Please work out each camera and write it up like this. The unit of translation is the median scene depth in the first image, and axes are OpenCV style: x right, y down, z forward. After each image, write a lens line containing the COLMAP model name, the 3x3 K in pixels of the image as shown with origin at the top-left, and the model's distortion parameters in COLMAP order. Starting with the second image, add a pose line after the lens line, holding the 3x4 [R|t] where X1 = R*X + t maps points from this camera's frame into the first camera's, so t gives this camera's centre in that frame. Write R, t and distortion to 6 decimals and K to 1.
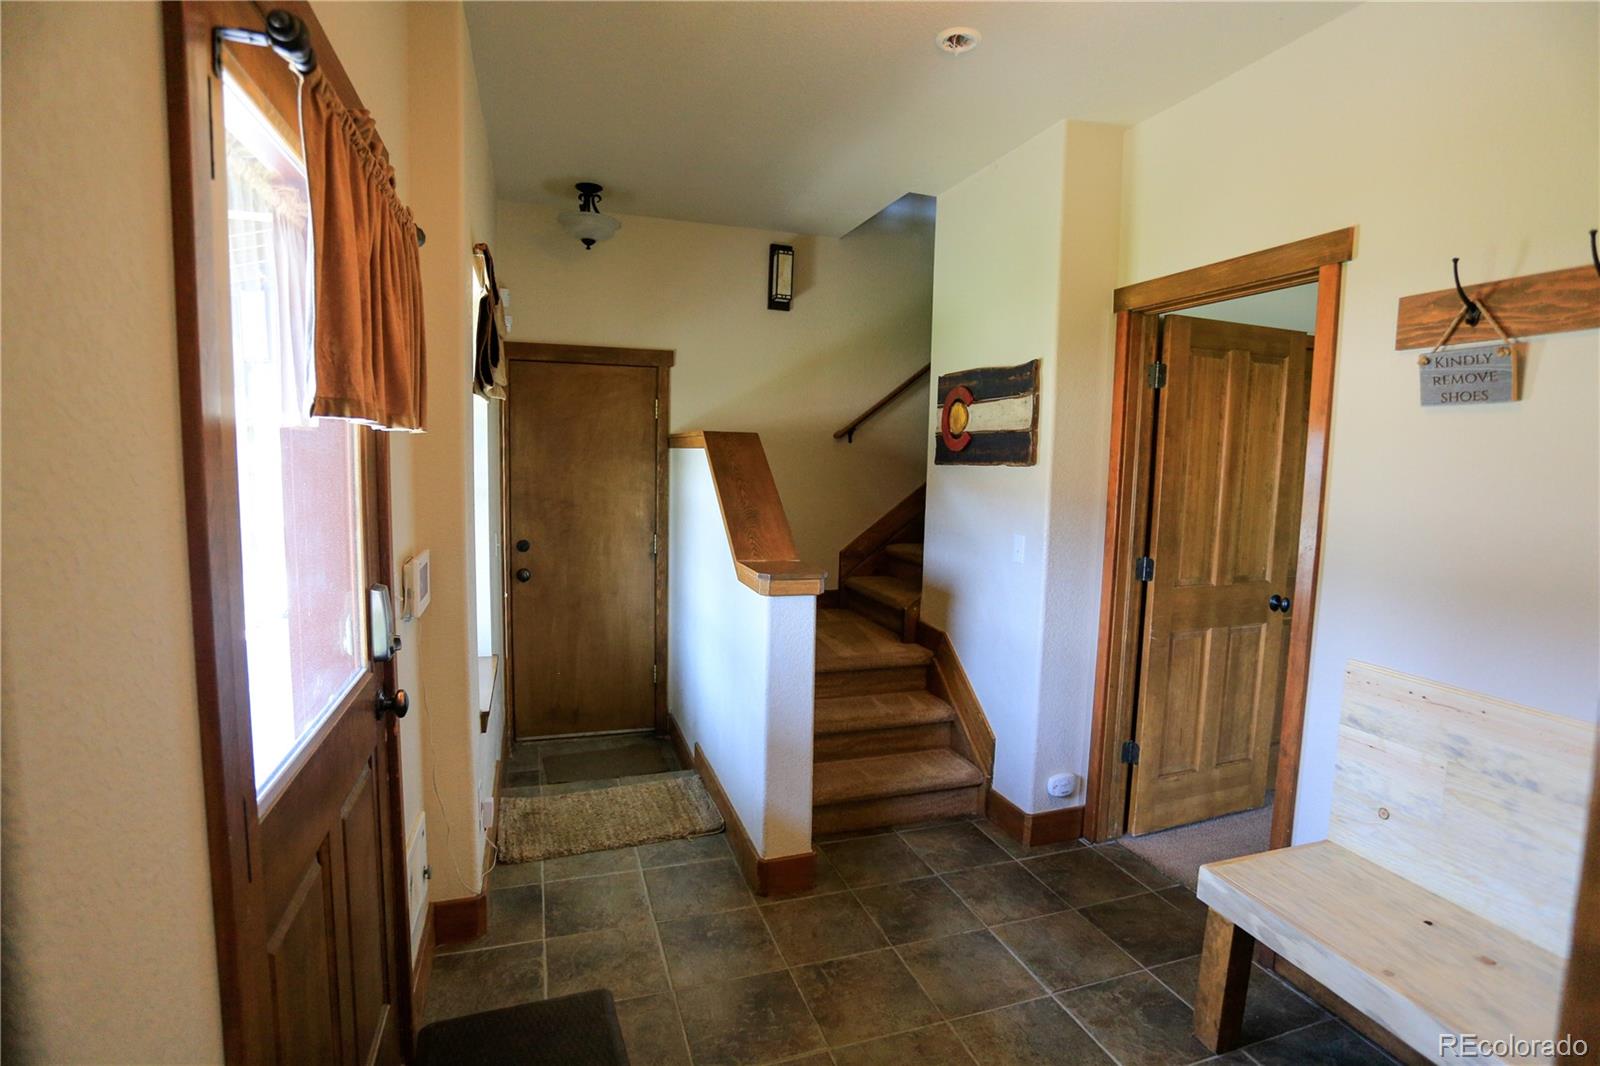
lens RADIAL K [[774.8, 0, 805.2], [0, 774.8, 528.7], [0, 0, 1]] dist [-0.000524, -0.000040]
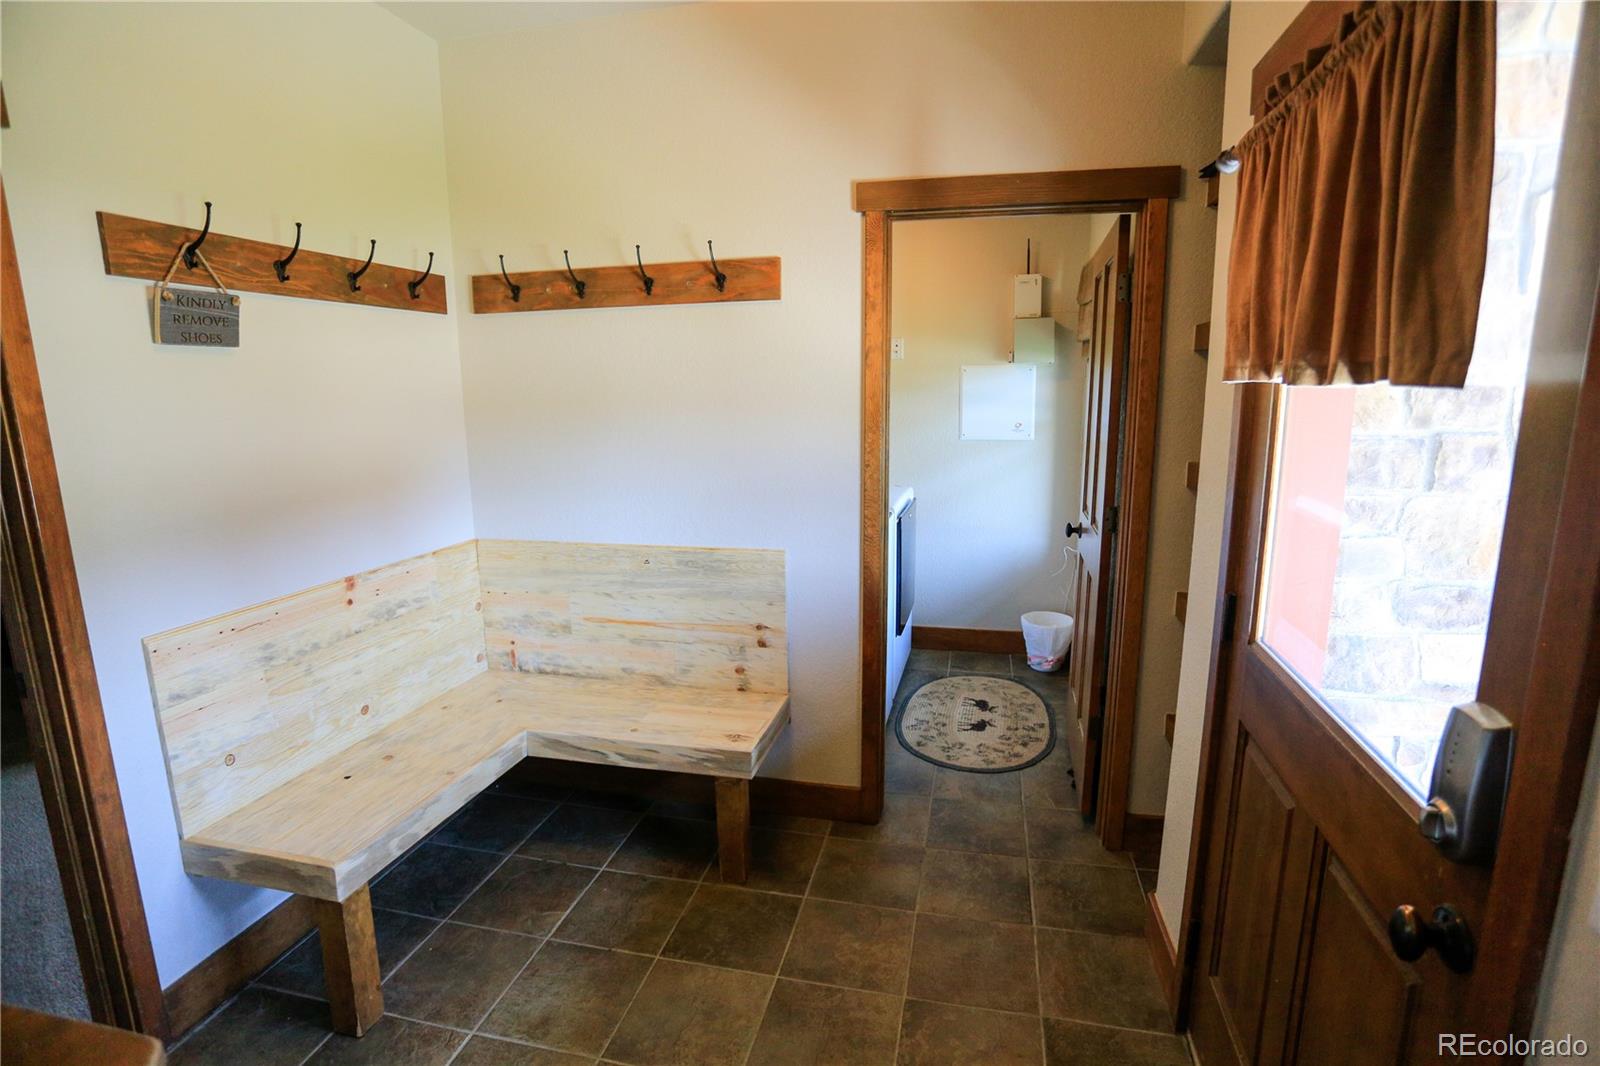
lens RADIAL K [[763.8, 0, 817.4], [0, 763.8, 533.1], [0, 0, 1]] dist [-0.054577, 0.017085]
pose [[-0.852693, -0.115942, 0.509384, -0.380523], [0.039375, 0.958024, 0.283970, -0.166185], [-0.520926, 0.262197, -0.812336, 1.417744]]
